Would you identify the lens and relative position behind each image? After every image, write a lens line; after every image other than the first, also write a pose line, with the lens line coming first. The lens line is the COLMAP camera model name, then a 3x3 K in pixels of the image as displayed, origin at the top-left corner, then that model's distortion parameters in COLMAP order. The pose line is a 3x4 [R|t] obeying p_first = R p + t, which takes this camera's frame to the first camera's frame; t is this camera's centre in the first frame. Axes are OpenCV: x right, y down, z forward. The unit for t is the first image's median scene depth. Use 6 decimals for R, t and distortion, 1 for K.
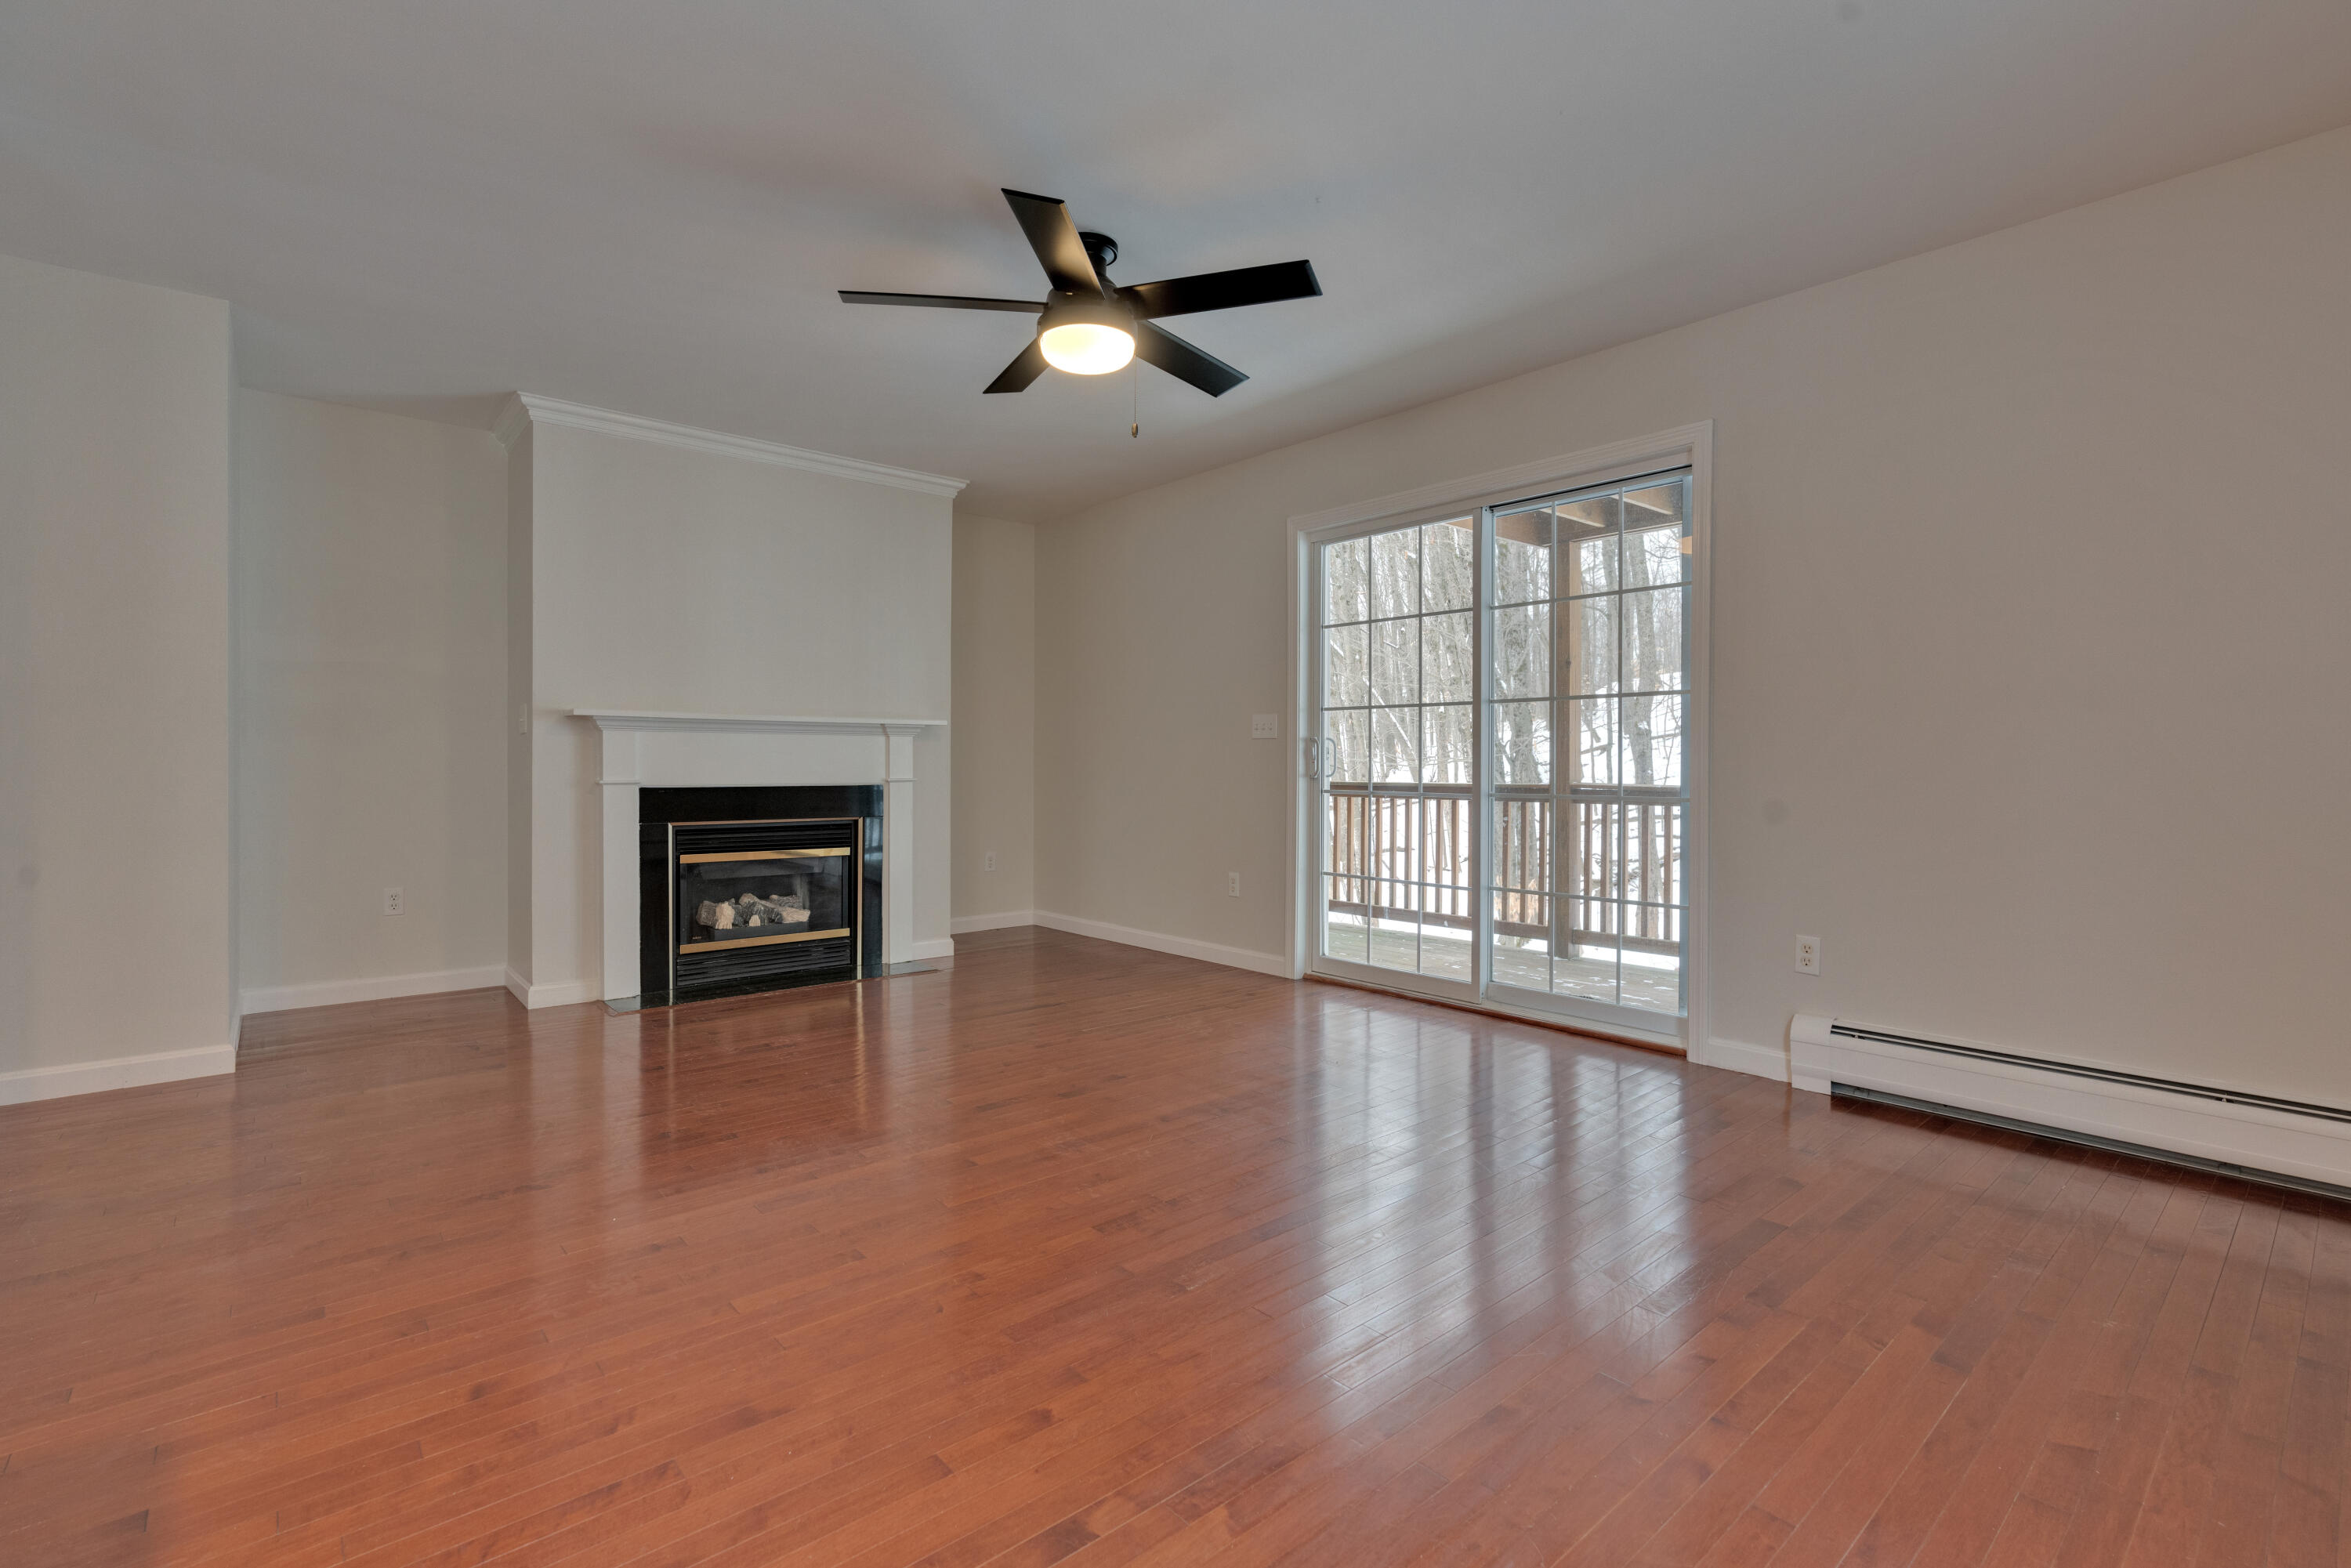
lens RADIAL K [[1071.0, 0, 1172.3], [0, 1071.0, 768.4], [0, 0, 1]] dist [-0.013996, 0.005398]
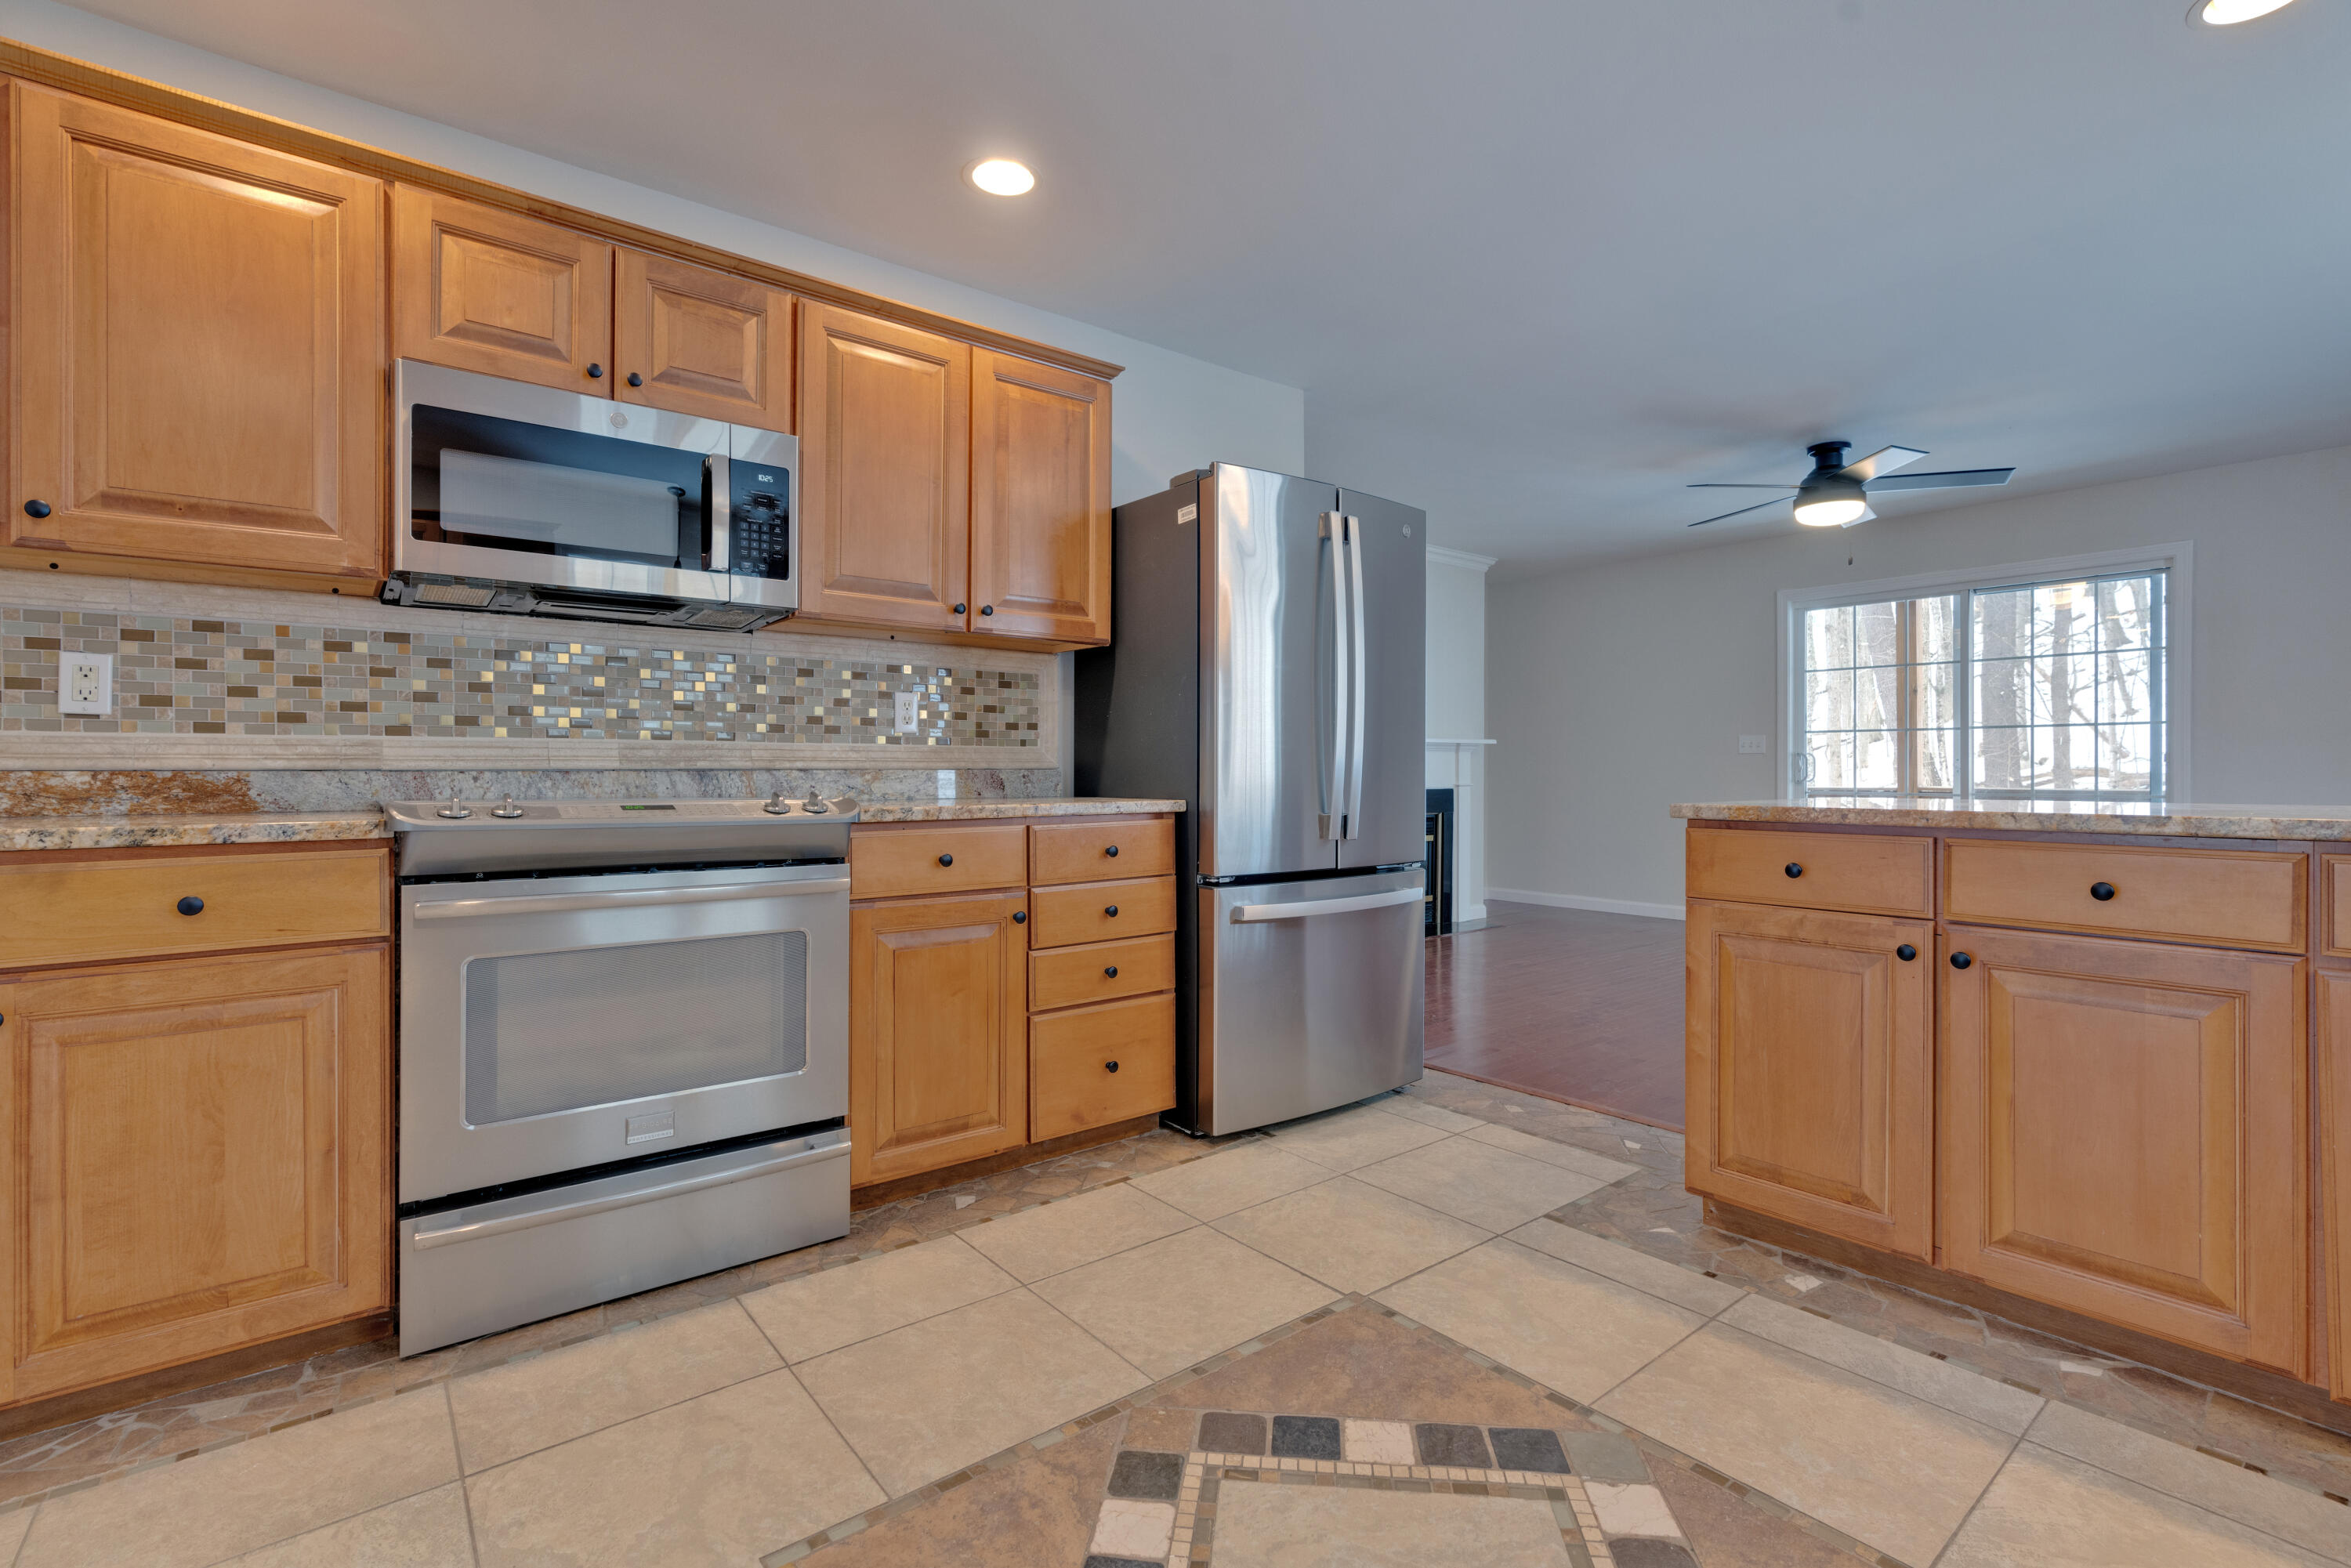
lens RADIAL K [[1071.0, 0, 1176.2], [0, 1071.0, 768.2], [0, 0, 1]] dist [-0.013996, 0.005398]
pose [[0.999113, -0.003140, -0.041994, -0.593477], [0.003015, 0.999991, -0.003057, -0.006995], [0.042004, 0.002928, 0.999113, -0.377250]]
